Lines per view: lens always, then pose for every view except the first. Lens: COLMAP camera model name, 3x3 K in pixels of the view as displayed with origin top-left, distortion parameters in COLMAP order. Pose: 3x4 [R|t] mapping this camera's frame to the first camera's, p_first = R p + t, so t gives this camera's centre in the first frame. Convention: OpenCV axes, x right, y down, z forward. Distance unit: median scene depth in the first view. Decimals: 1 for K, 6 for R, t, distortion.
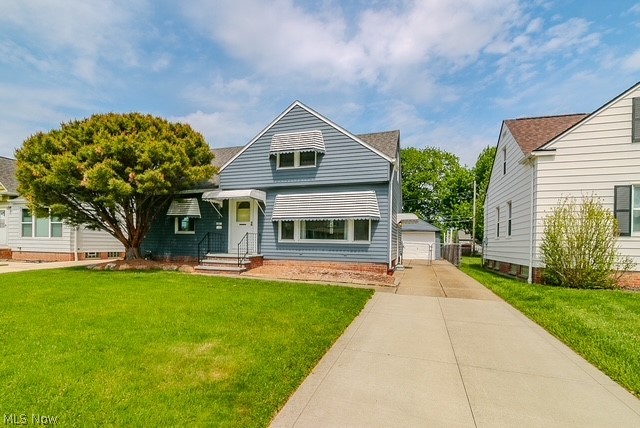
lens RADIAL K [[306.4, 0, 317.5], [0, 306.4, 229.5], [0, 0, 1]] dist [0.000069, -0.000302]
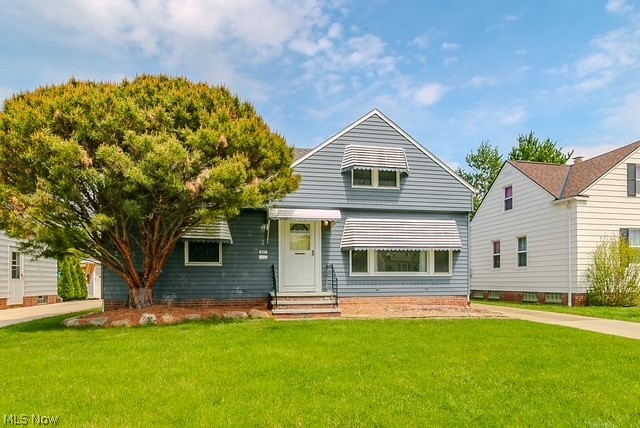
lens RADIAL K [[397.6, 0, 322.1], [0, 397.6, 258.0], [0, 0, 1]] dist [0.001288, -0.000257]
pose [[0.868560, 0.007669, 0.495525, -0.746032], [-0.003716, 0.999953, -0.008961, 0.003692], [-0.495570, 0.005942, 0.868547, 0.117702]]
